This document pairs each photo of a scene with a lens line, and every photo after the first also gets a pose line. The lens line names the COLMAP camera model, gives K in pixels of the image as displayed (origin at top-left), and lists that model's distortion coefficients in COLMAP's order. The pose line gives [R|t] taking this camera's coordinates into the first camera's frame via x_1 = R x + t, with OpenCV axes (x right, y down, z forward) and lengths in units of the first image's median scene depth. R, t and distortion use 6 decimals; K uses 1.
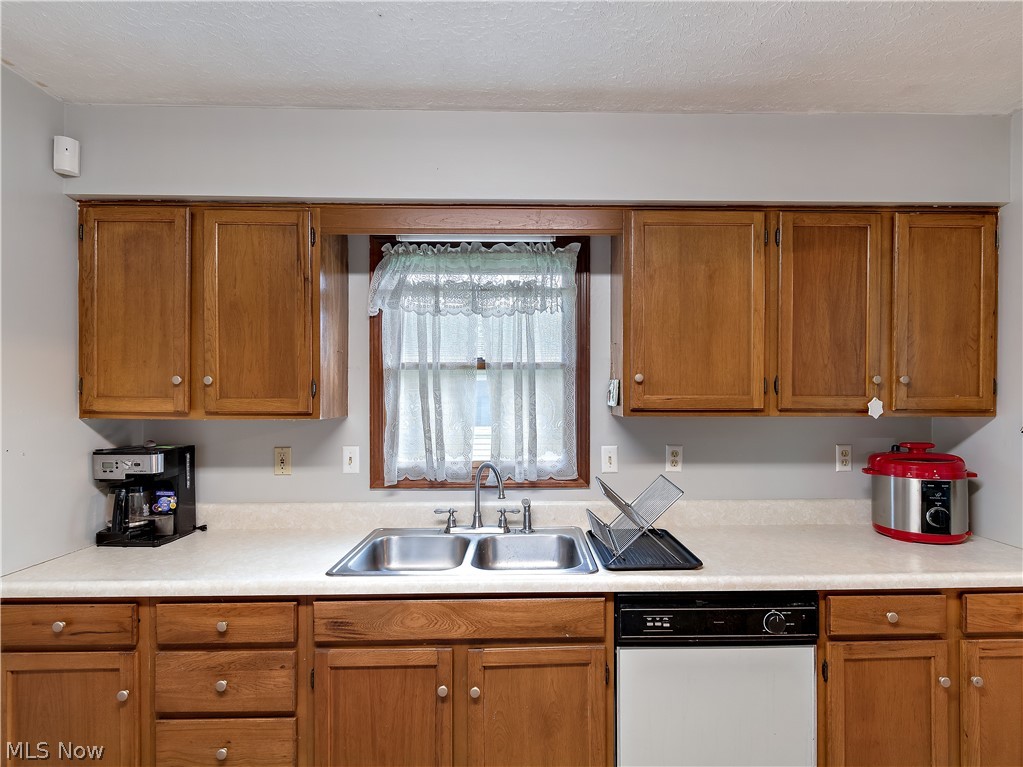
lens RADIAL K [[510.8, 0, 542.2], [0, 510.8, 394.2], [0, 0, 1]] dist [-0.000681, -0.000141]
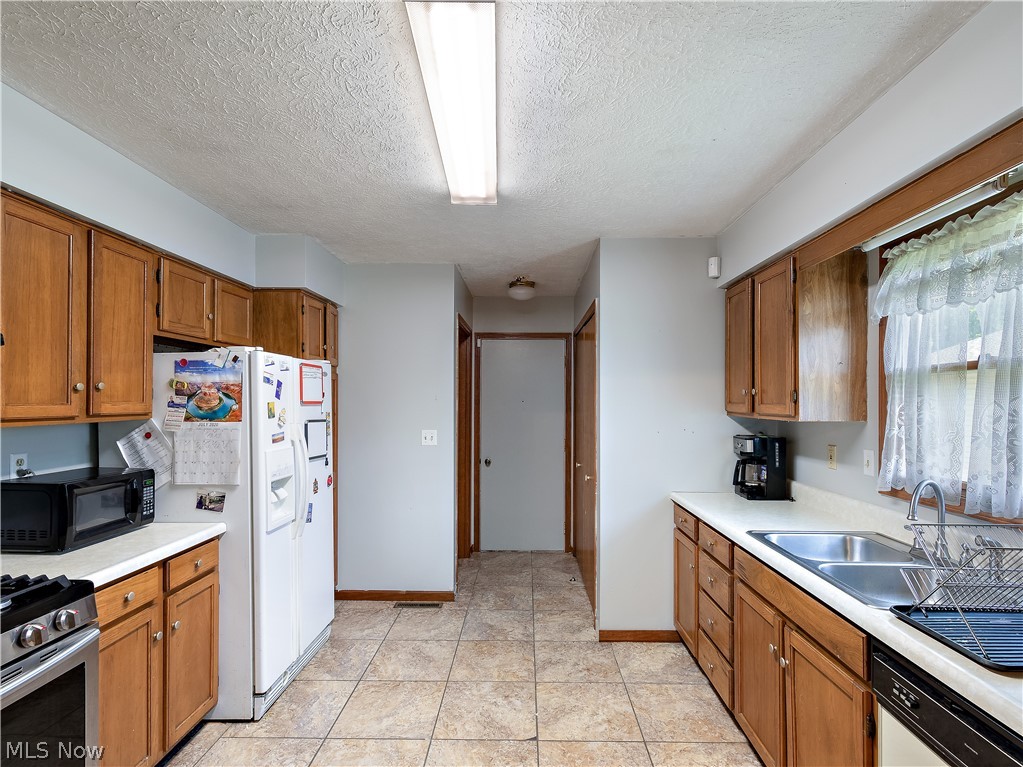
lens RADIAL K [[519.5, 0, 498.2], [0, 519.5, 382.1], [0, 0, 1]] dist [-0.019942, 0.000614]
pose [[-0.077838, -0.039151, -0.996197, 0.850309], [-0.000656, 0.999230, -0.039219, 0.004918], [0.996966, -0.002400, -0.077804, 0.363759]]
